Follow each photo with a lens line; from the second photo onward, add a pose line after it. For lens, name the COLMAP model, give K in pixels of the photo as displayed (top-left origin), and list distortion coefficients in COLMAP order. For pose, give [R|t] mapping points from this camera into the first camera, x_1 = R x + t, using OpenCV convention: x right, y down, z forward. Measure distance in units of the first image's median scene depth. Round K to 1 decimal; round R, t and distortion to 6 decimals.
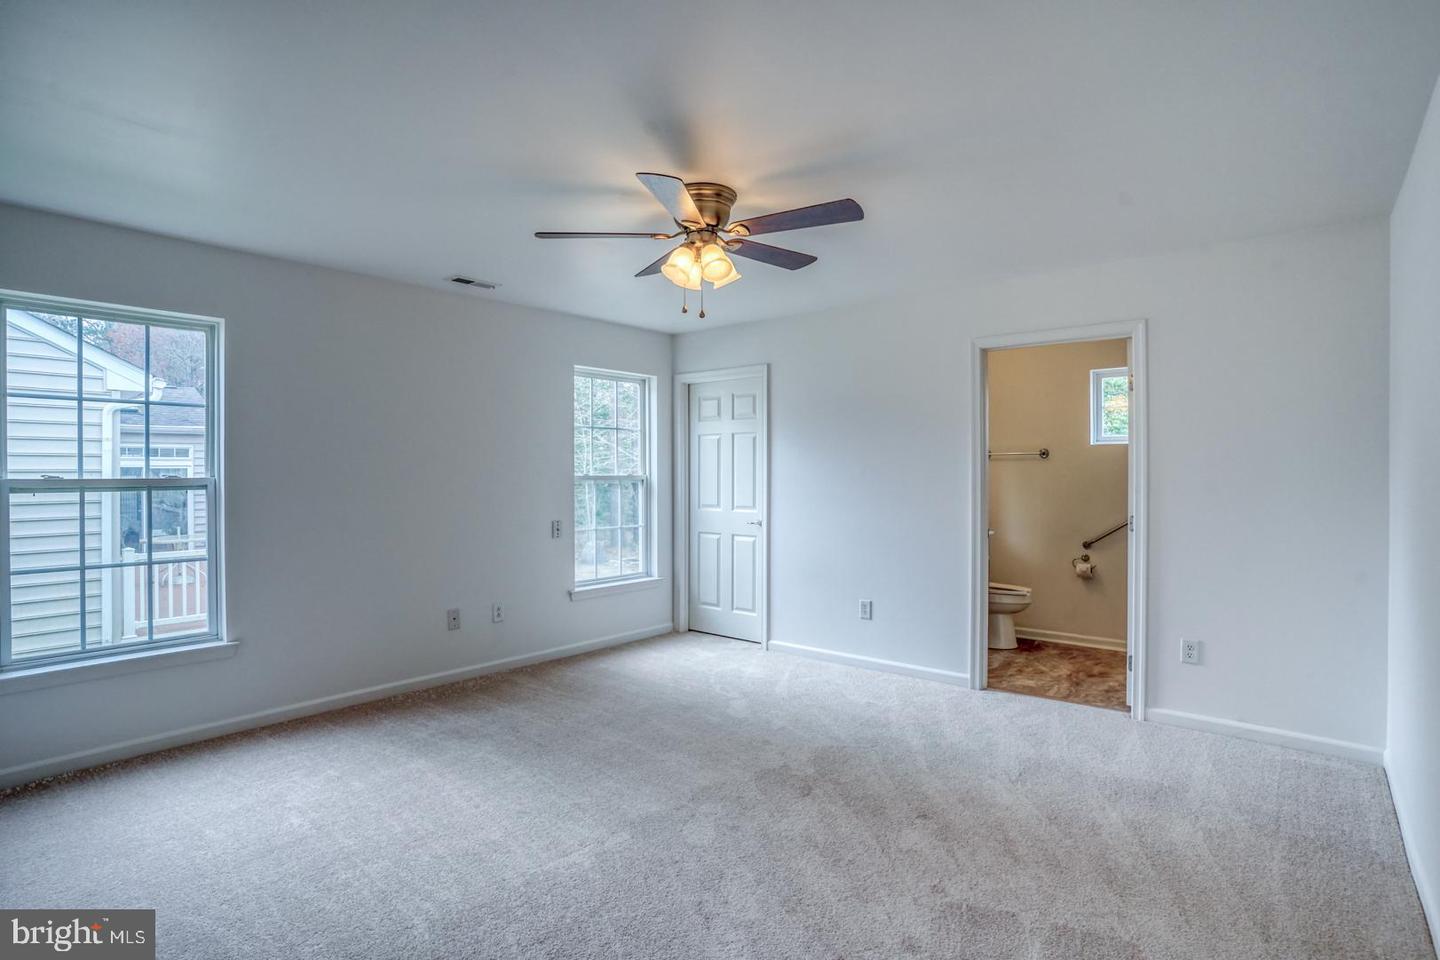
lens RADIAL K [[796.4, 0, 762.7], [0, 796.4, 457.4], [0, 0, 1]] dist [-0.044713, 0.002074]
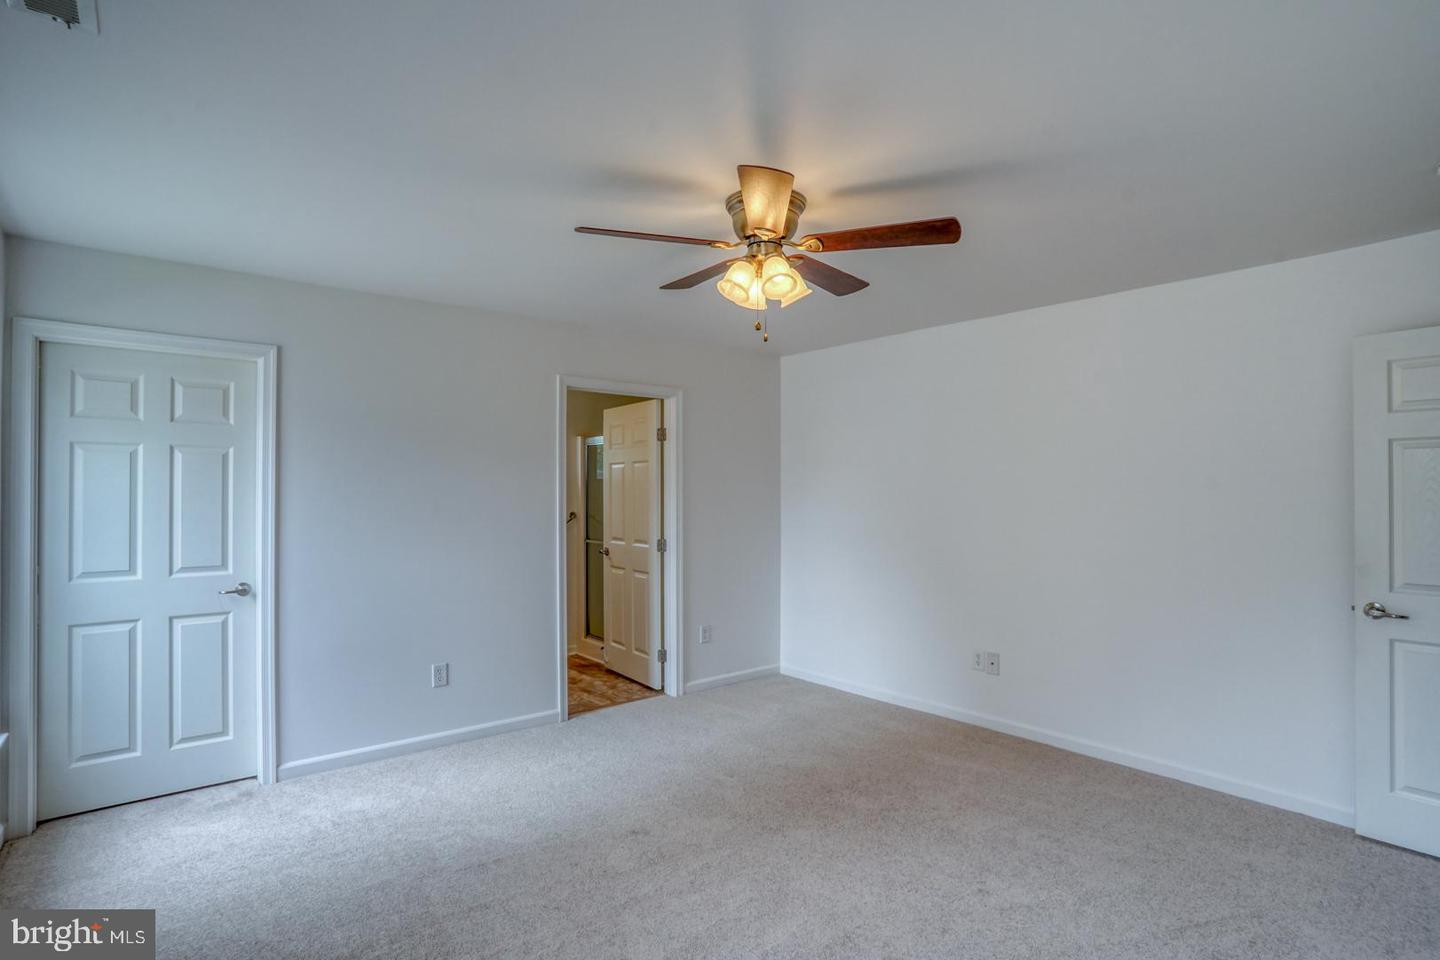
lens RADIAL K [[716.0, 0, 715.8], [0, 716.0, 477.0], [0, 0, 1]] dist [-0.080324, 0.040623]
pose [[0.193737, 0.021533, 0.980817, -0.530718], [-0.011835, 0.999738, -0.019611, -0.001523], [-0.980982, -0.007809, 0.193941, 0.581698]]
